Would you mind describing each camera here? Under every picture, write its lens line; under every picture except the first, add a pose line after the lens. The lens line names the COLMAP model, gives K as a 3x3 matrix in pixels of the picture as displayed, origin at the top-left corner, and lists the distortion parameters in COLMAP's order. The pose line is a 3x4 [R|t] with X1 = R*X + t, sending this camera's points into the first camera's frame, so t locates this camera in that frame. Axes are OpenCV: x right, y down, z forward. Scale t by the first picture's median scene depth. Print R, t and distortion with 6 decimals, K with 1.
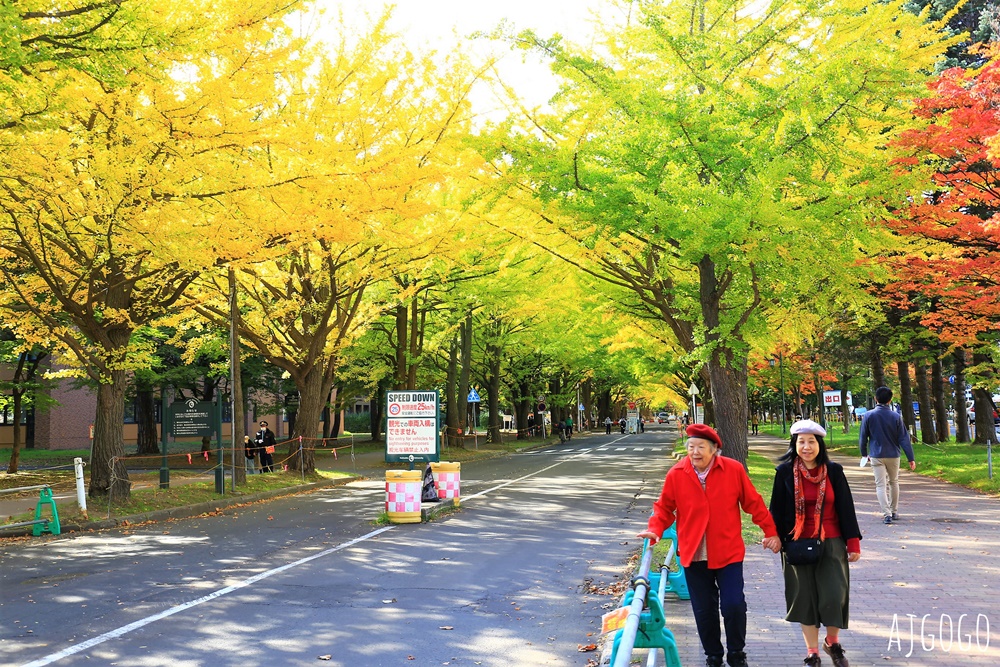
lens RADIAL K [[1039.6, 0, 498.3], [0, 1039.6, 337.0], [0, 0, 1]] dist [0.029206, 0.000000]
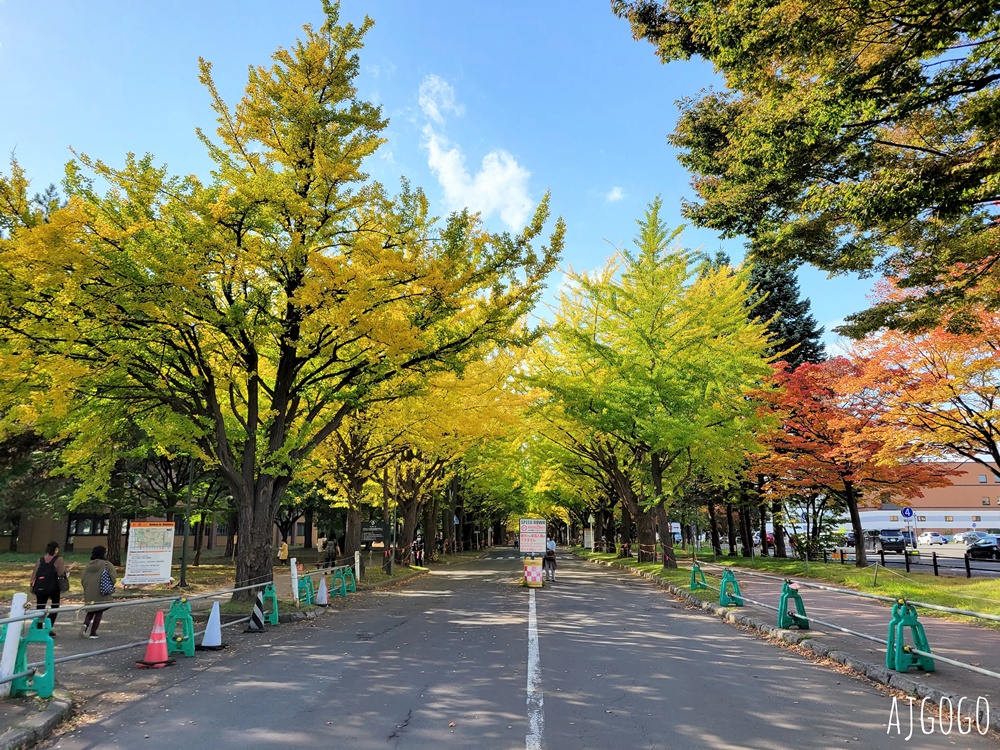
lens RADIAL K [[829.3, 0, 496.6], [0, 829.3, 383.0], [0, 0, 1]] dist [0.089559, -0.001054]
pose [[0.984586, 0.051145, 0.167258, -0.234353], [-0.032826, 0.993333, -0.110511, -0.014215], [-0.171795, 0.103317, 0.979700, -0.295853]]
